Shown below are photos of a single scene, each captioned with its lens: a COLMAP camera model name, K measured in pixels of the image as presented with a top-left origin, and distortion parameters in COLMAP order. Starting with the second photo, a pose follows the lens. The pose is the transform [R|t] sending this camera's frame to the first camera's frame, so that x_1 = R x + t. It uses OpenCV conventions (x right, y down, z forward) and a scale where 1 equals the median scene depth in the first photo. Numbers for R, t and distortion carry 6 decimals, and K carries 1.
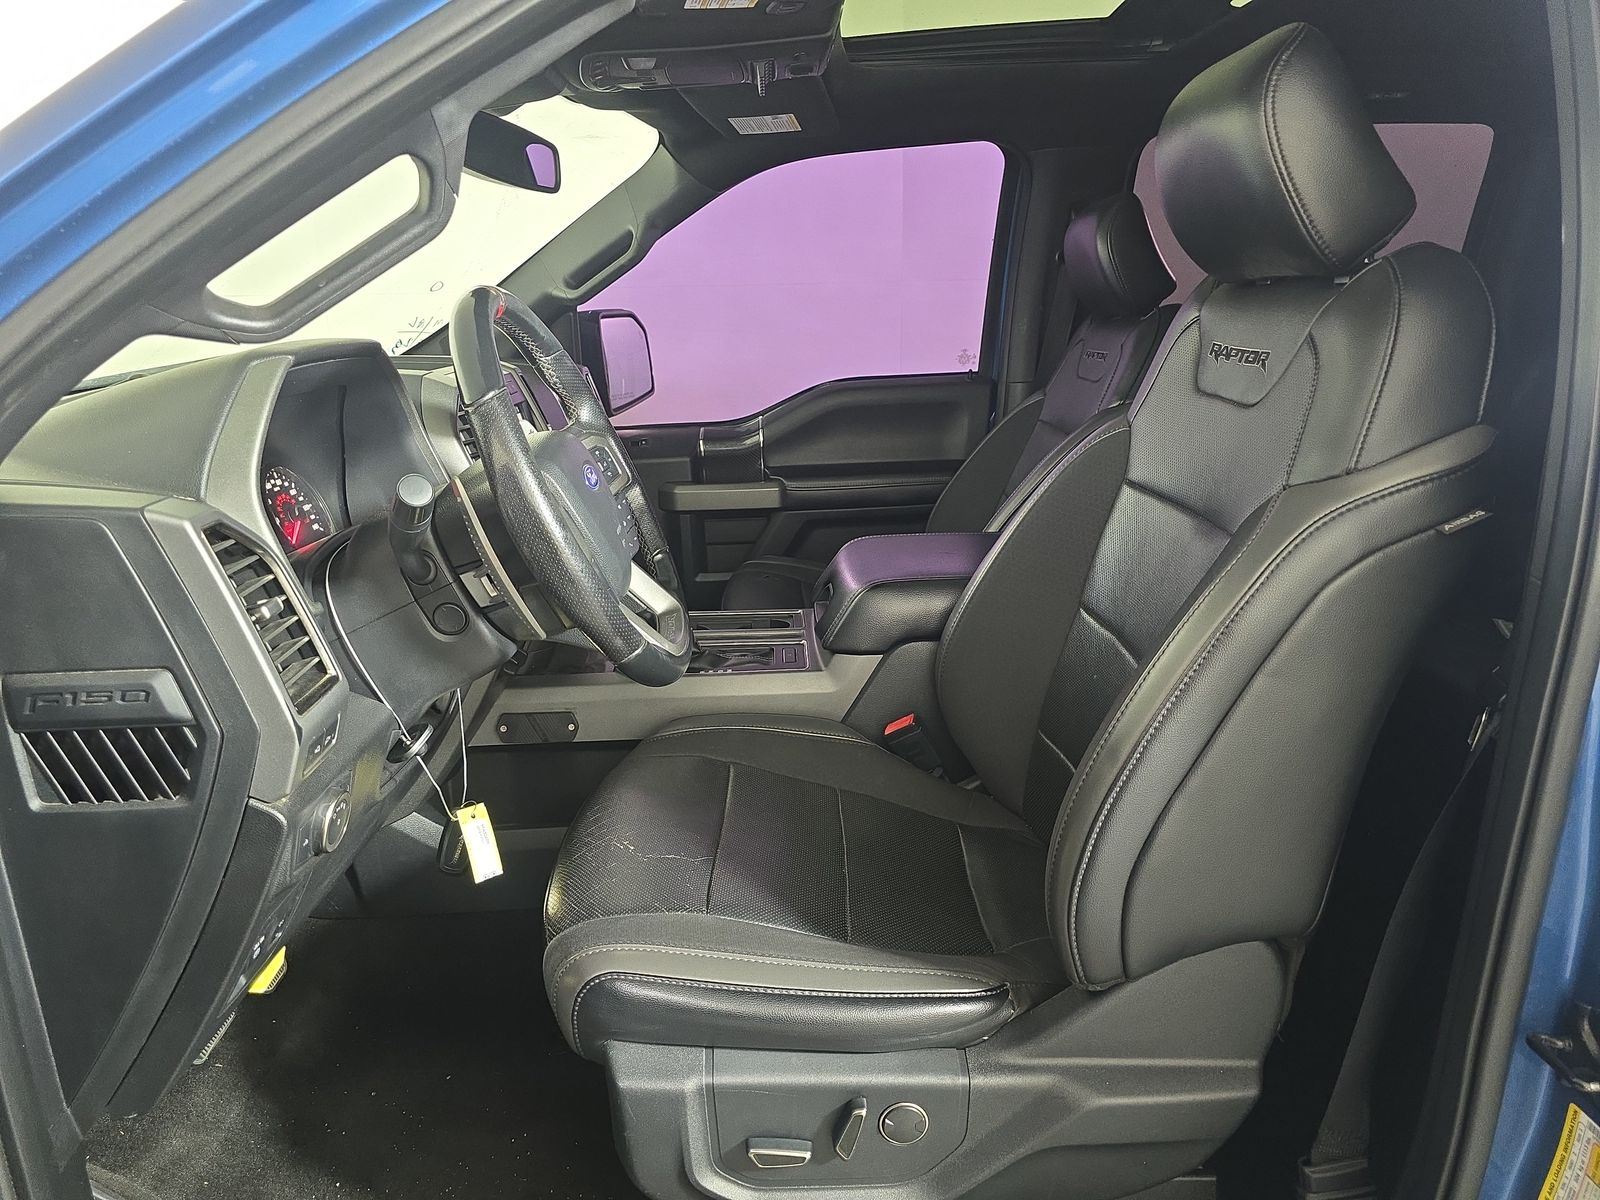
lens RADIAL K [[1051.5, 0, 800.0], [0, 1051.5, 600.0], [0, 0, 1]] dist [0.012475, 0.000282]
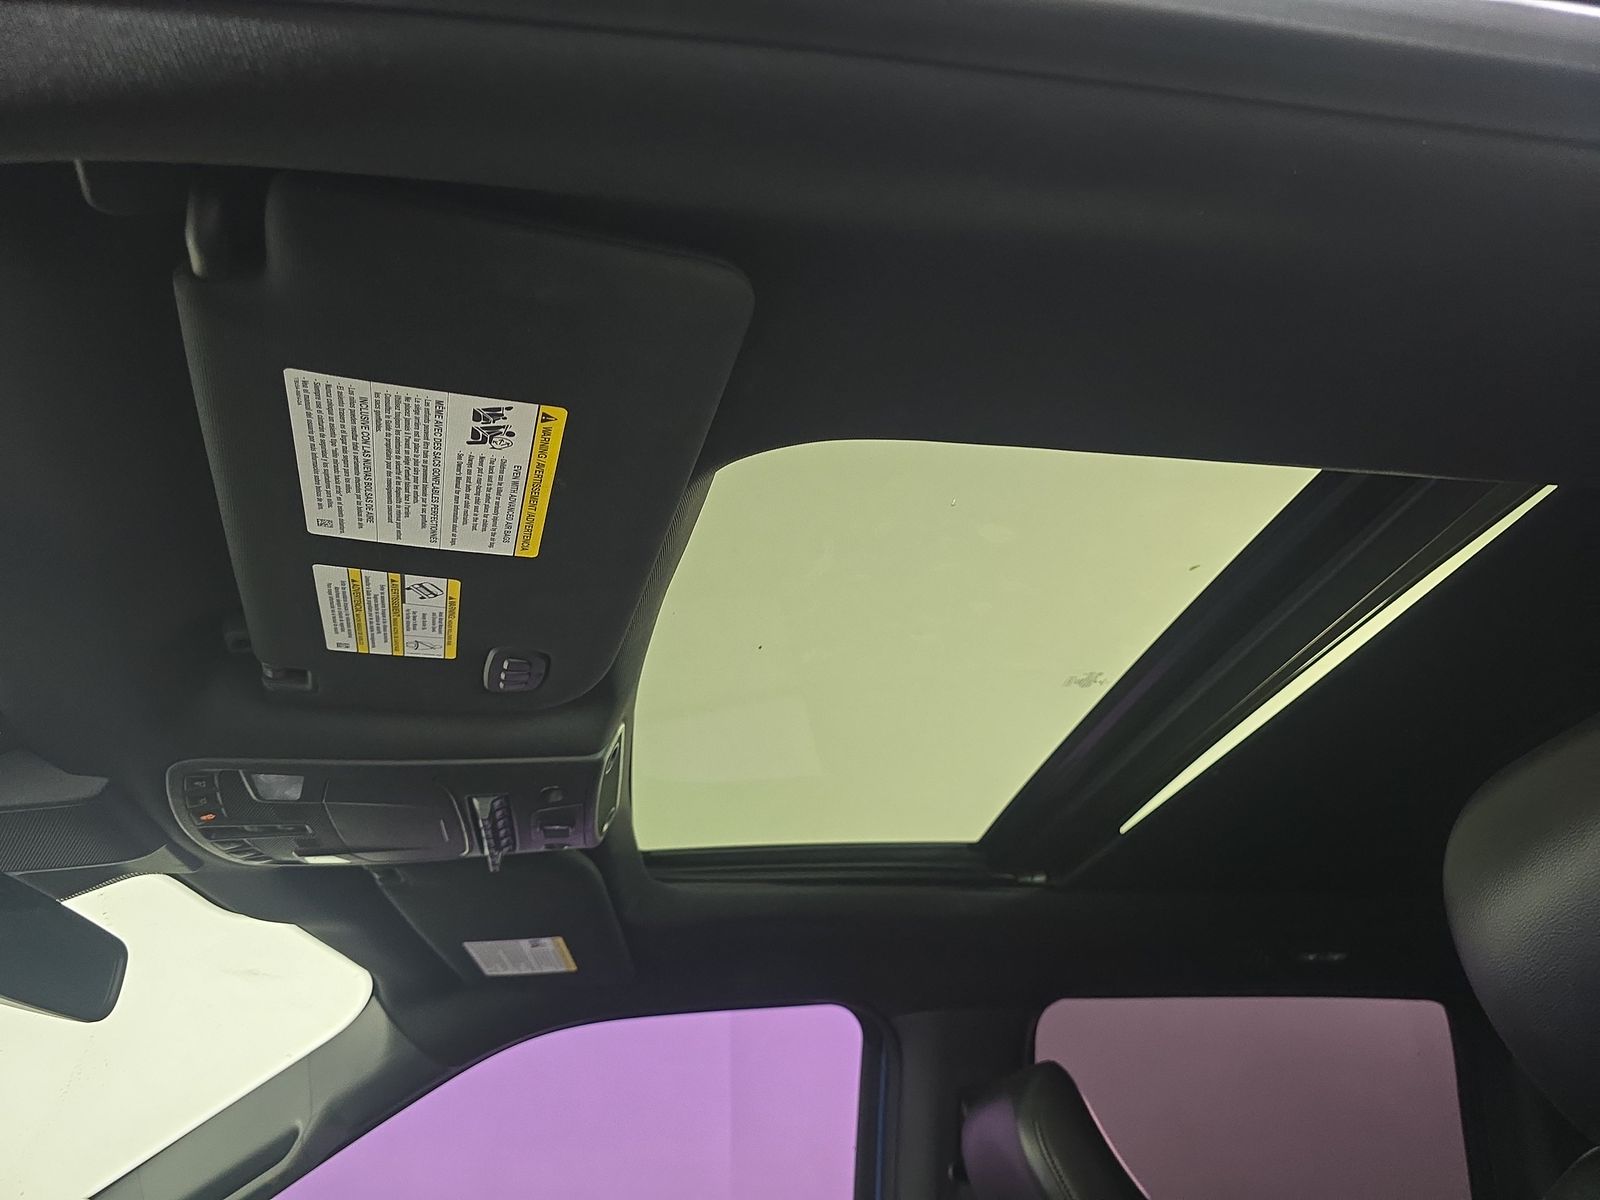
lens RADIAL K [[1051.5, 0, 800.0], [0, 1051.5, 600.0], [0, 0, 1]] dist [0.012475, 0.000282]
pose [[0.989344, 0.068047, 0.128720, 0.038677], [0.050709, 0.667685, -0.742715, -0.079972], [-0.136484, 0.741328, 0.657119, 0.323225]]
